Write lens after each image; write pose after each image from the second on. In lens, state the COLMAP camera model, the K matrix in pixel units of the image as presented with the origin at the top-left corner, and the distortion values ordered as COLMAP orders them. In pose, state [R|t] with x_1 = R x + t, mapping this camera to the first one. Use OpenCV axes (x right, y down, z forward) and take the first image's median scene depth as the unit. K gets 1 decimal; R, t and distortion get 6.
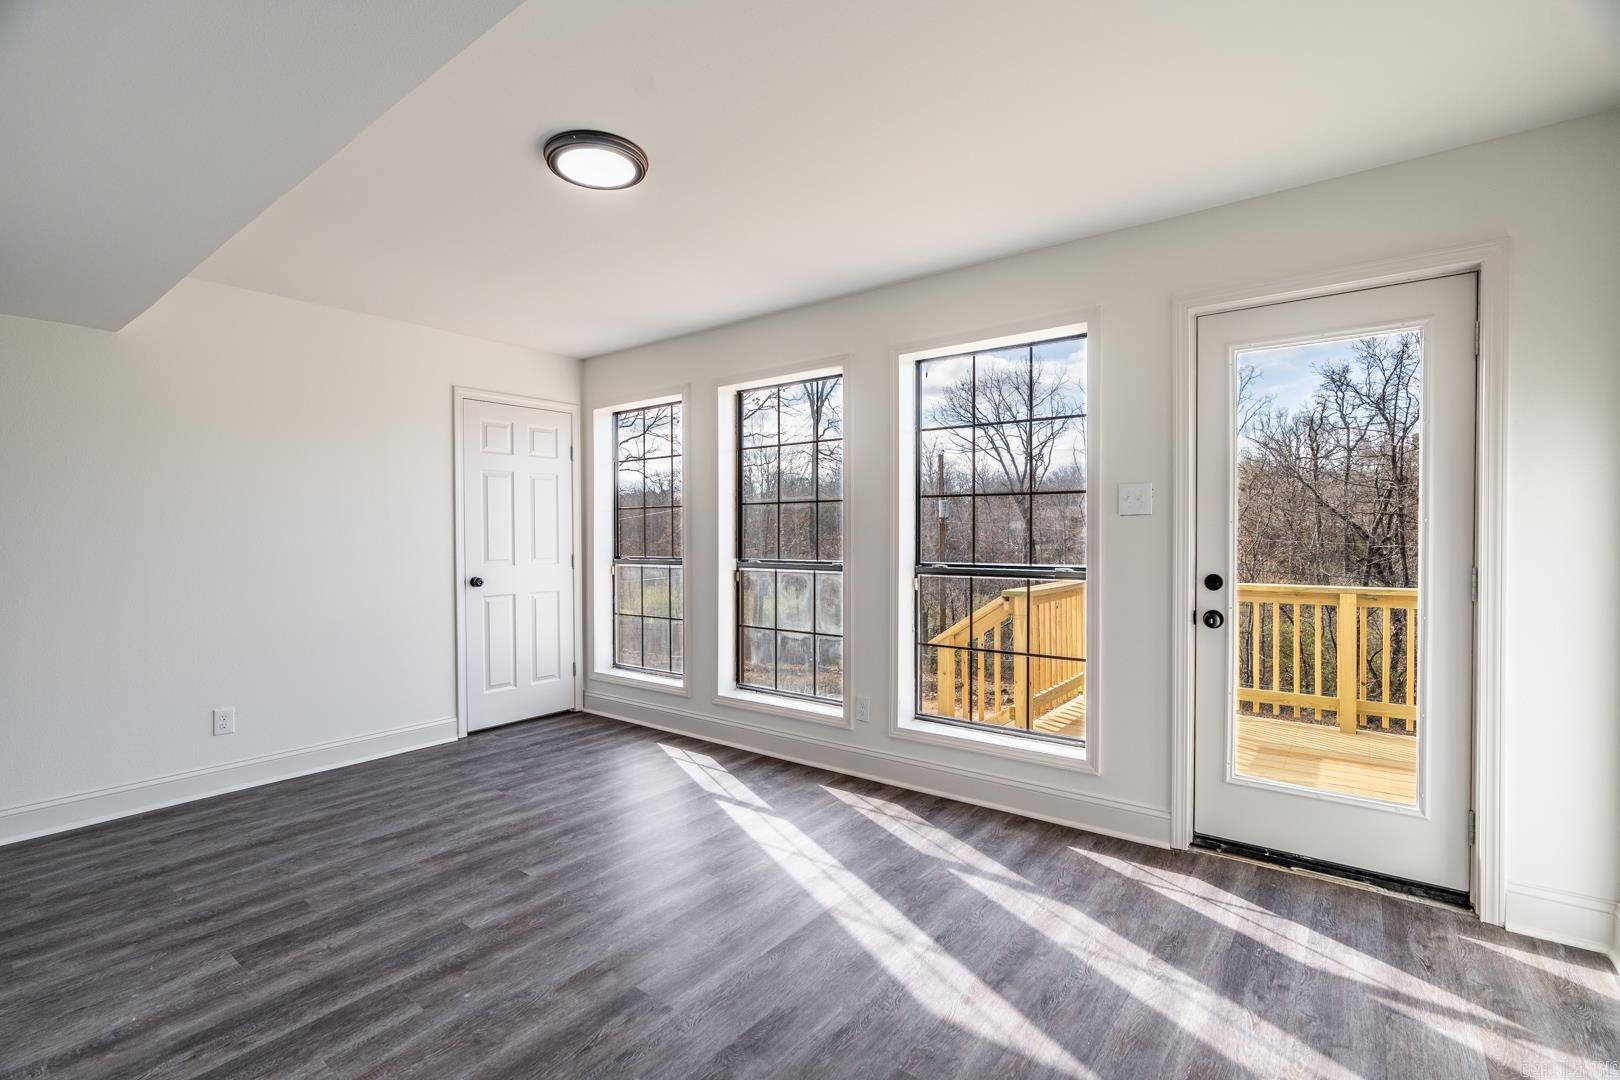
lens RADIAL K [[729.7, 0, 808.3], [0, 729.7, 543.8], [0, 0, 1]] dist [0.000012, 0.000470]
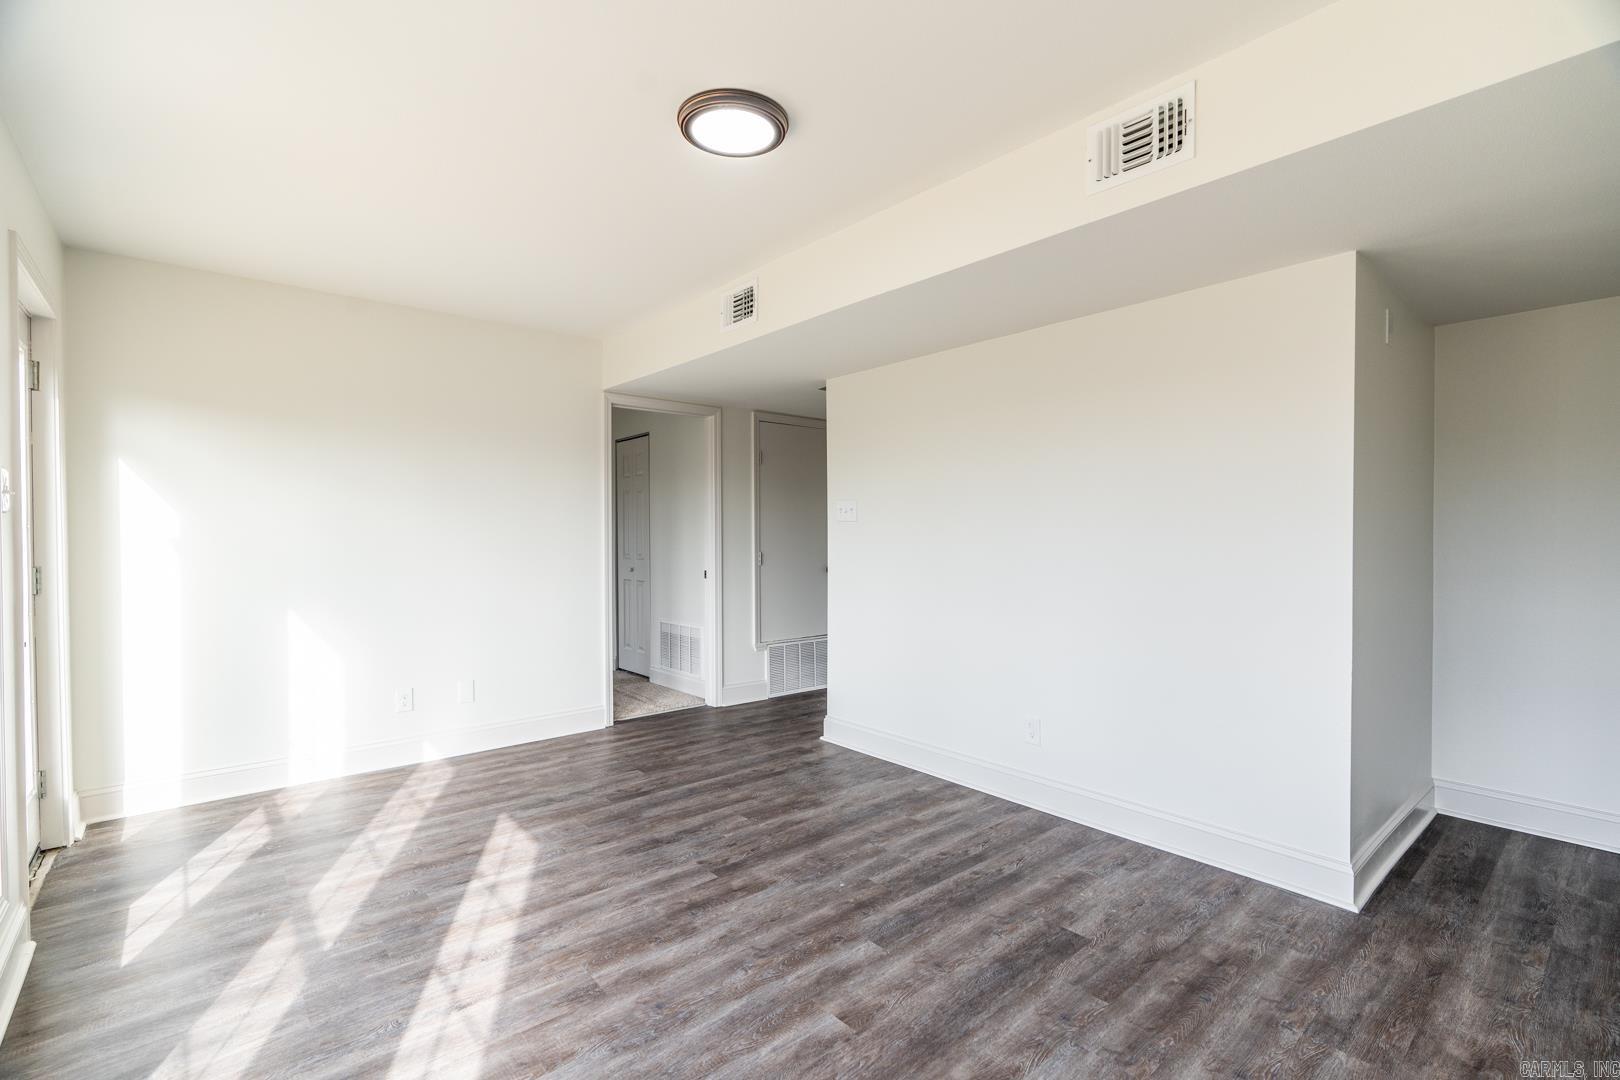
lens RADIAL K [[729.7, 0, 809.9], [0, 729.7, 537.6], [0, 0, 1]] dist [0.000012, 0.000470]
pose [[-0.978331, 0.008353, 0.206879, -0.558746], [0.012675, 0.999728, 0.019575, -0.023159], [-0.206659, 0.021773, -0.978171, 1.851796]]
